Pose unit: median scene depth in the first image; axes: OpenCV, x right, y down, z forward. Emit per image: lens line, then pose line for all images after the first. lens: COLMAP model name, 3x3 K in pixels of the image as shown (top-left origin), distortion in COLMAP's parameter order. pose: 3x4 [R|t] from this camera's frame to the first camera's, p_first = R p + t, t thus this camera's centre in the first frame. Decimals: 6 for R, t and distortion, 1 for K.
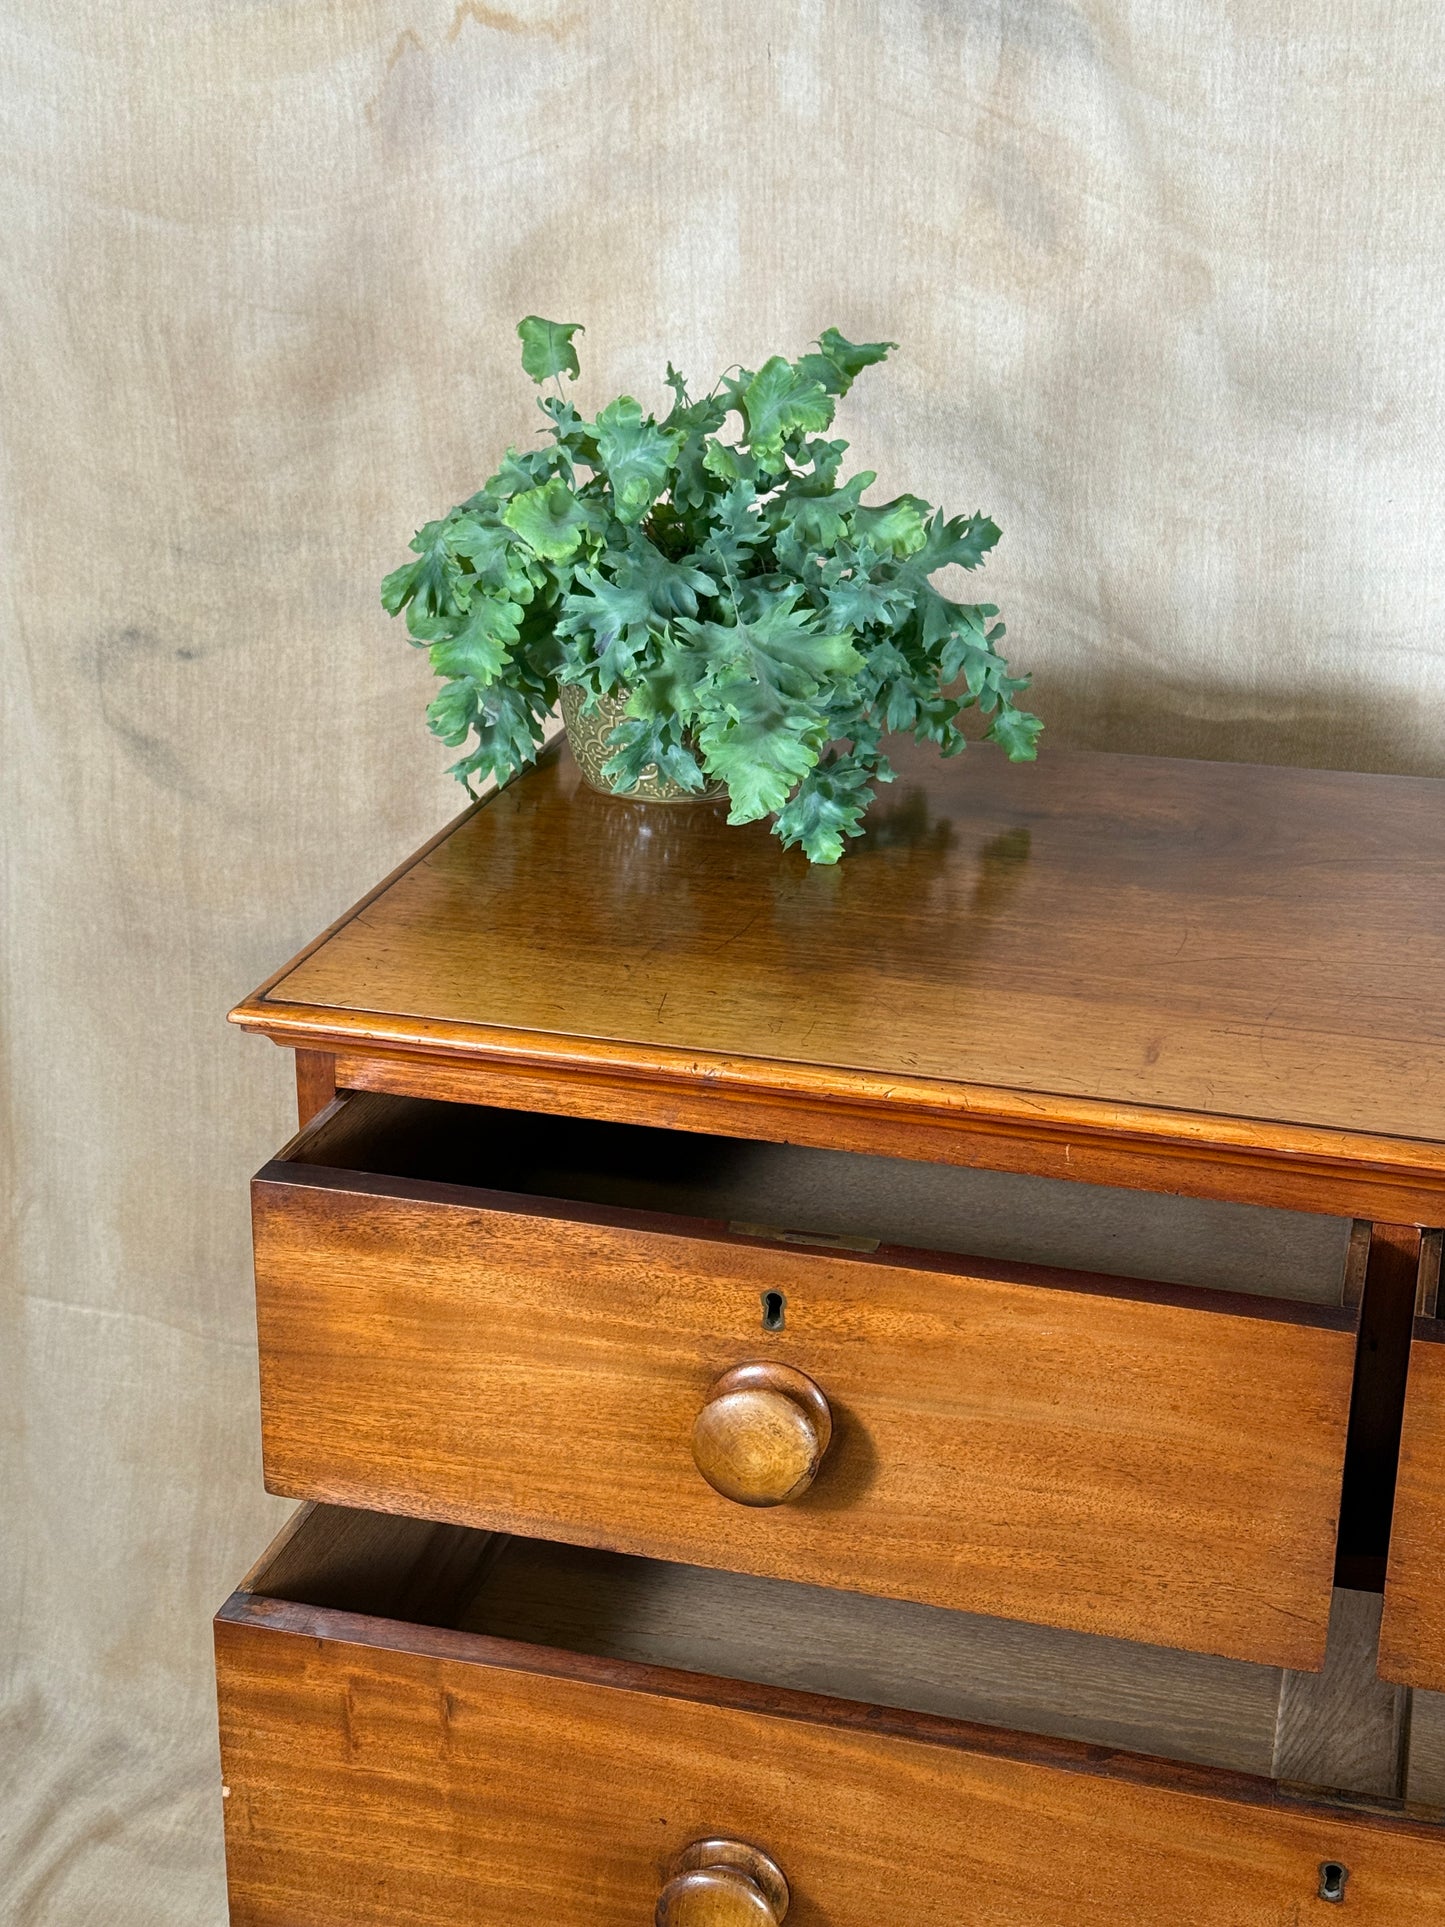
lens RADIAL K [[2785.9, 0, 714.4], [0, 2785.9, 969.8], [0, 0, 1]] dist [0.160374, -0.272673]
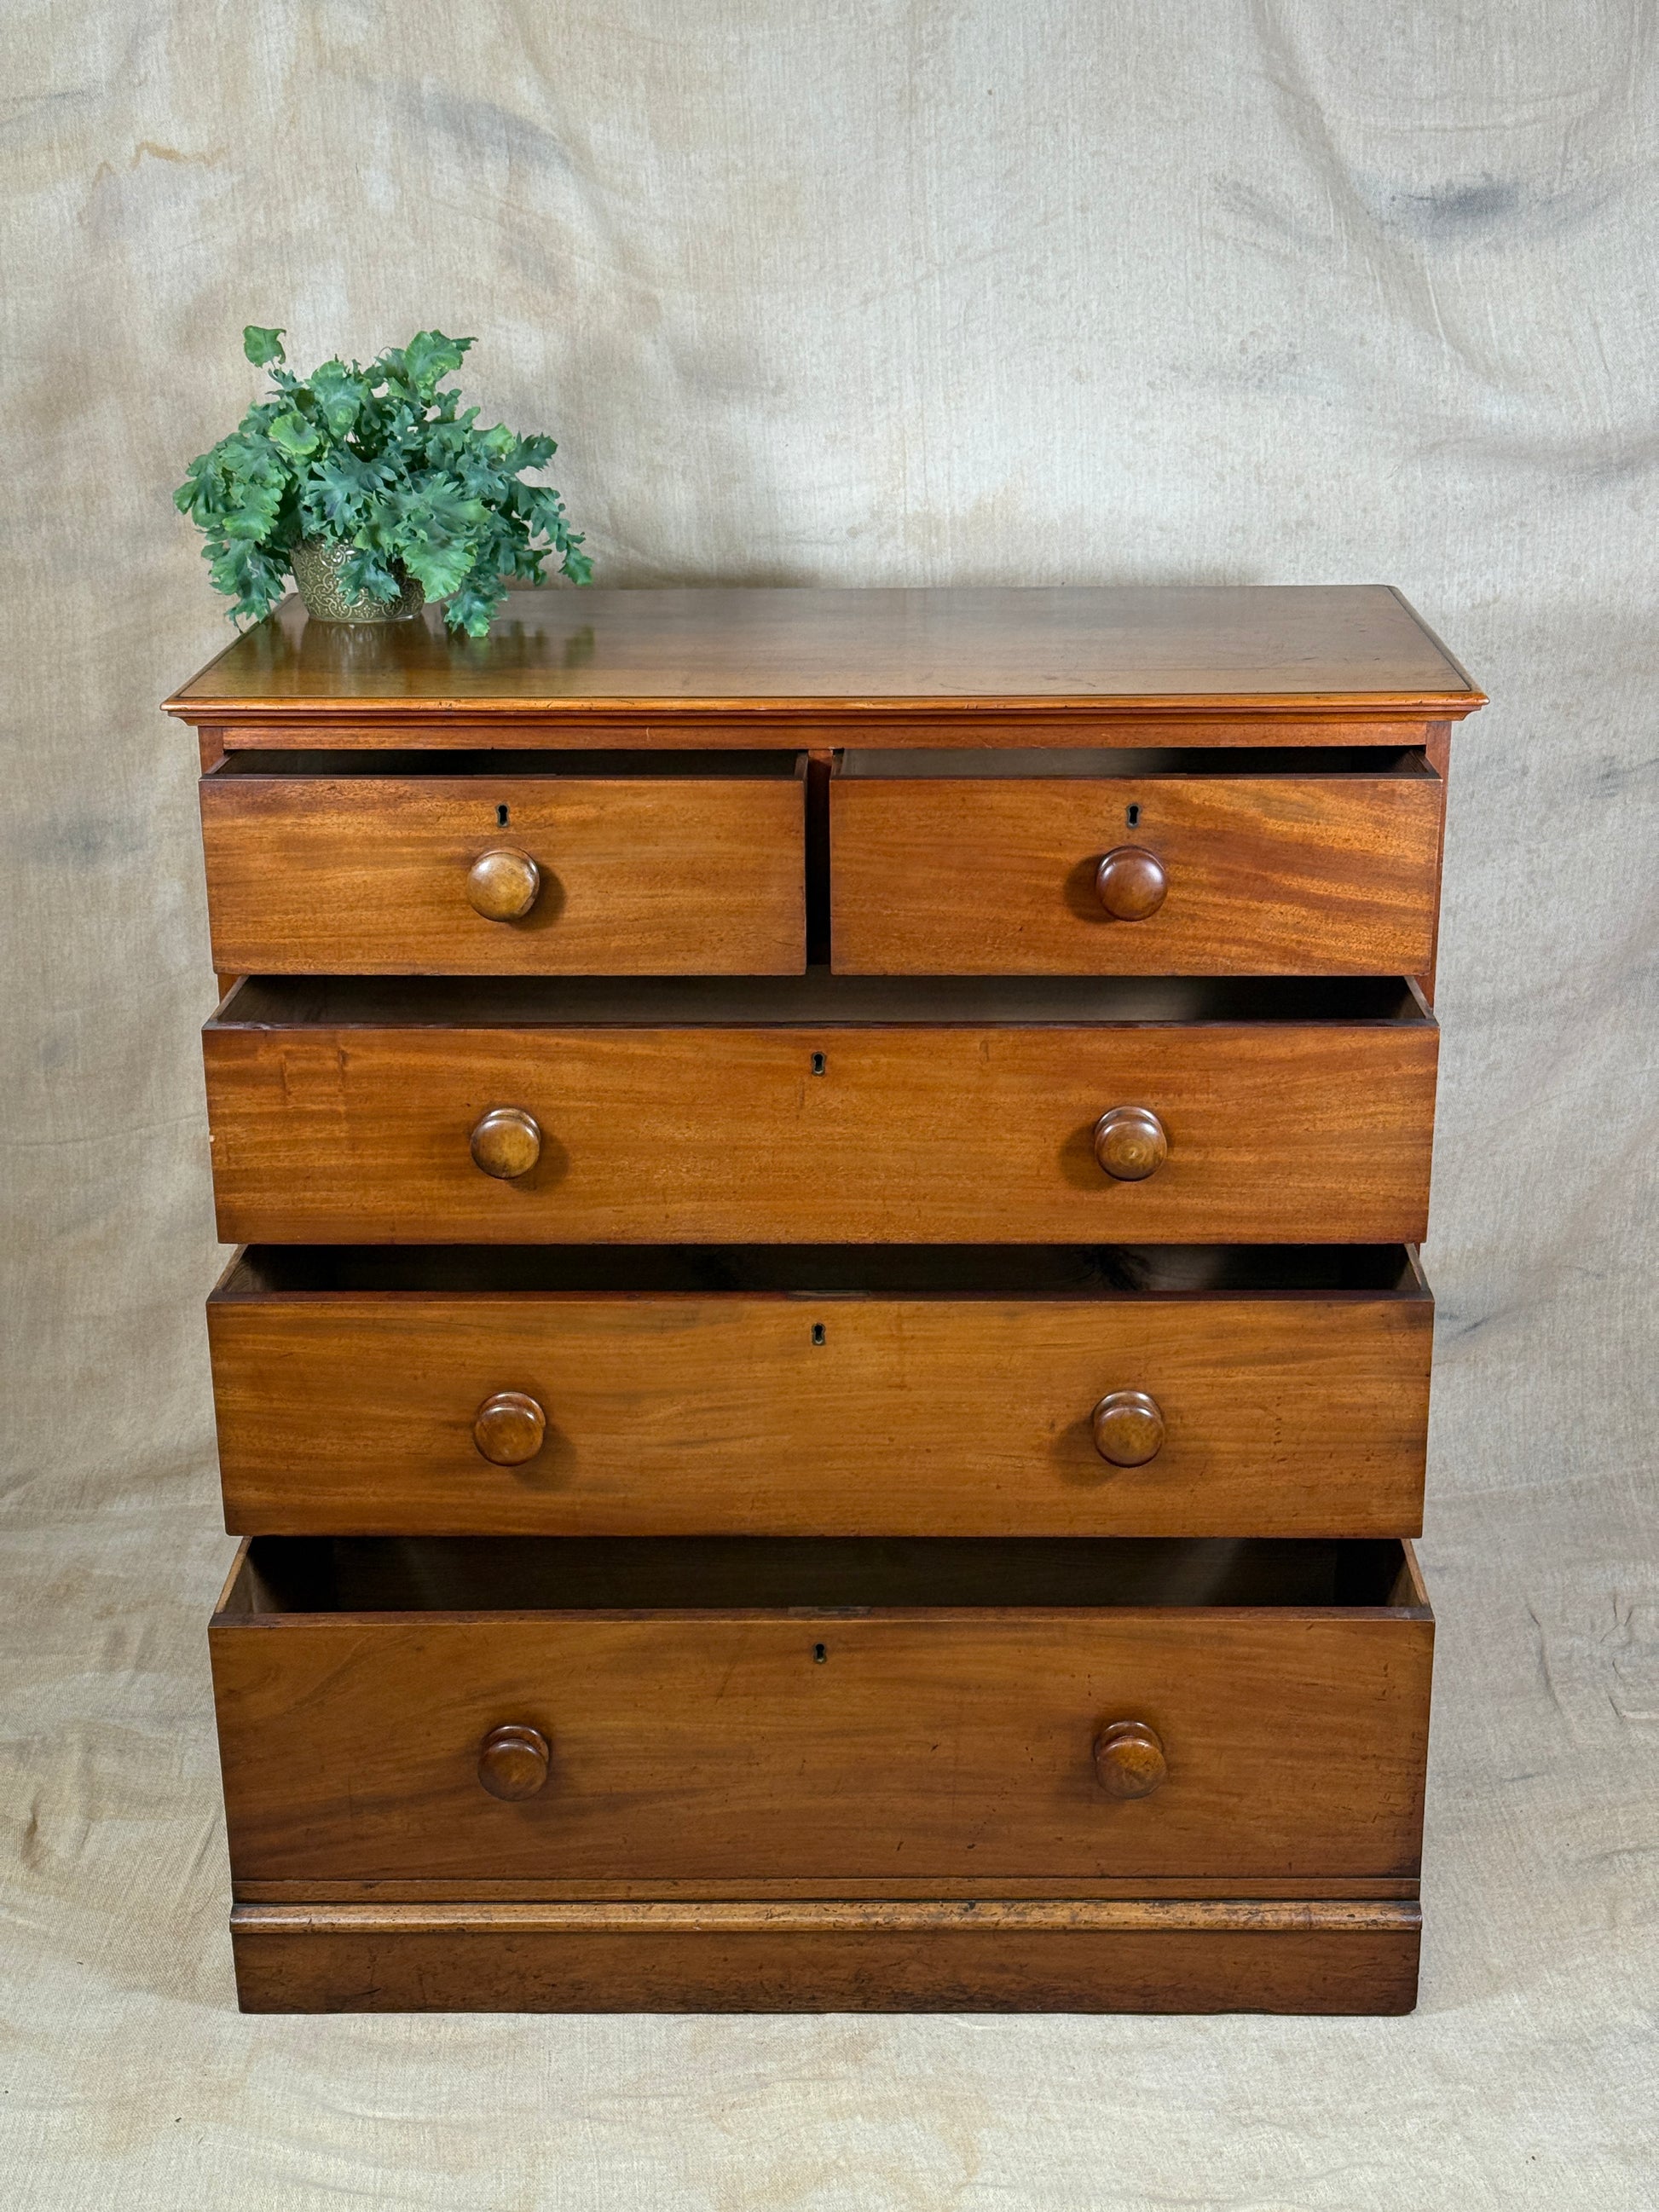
lens RADIAL K [[3002.2, 0, 829.5], [0, 3002.2, 1106.0], [0, 0, 1]] dist [0.200618, -0.519482]
pose [[0.970542, -0.098150, 0.220033, -0.183561], [0.106033, 0.994066, -0.024277, 0.309272], [-0.216344, 0.046893, 0.975190, -0.804730]]
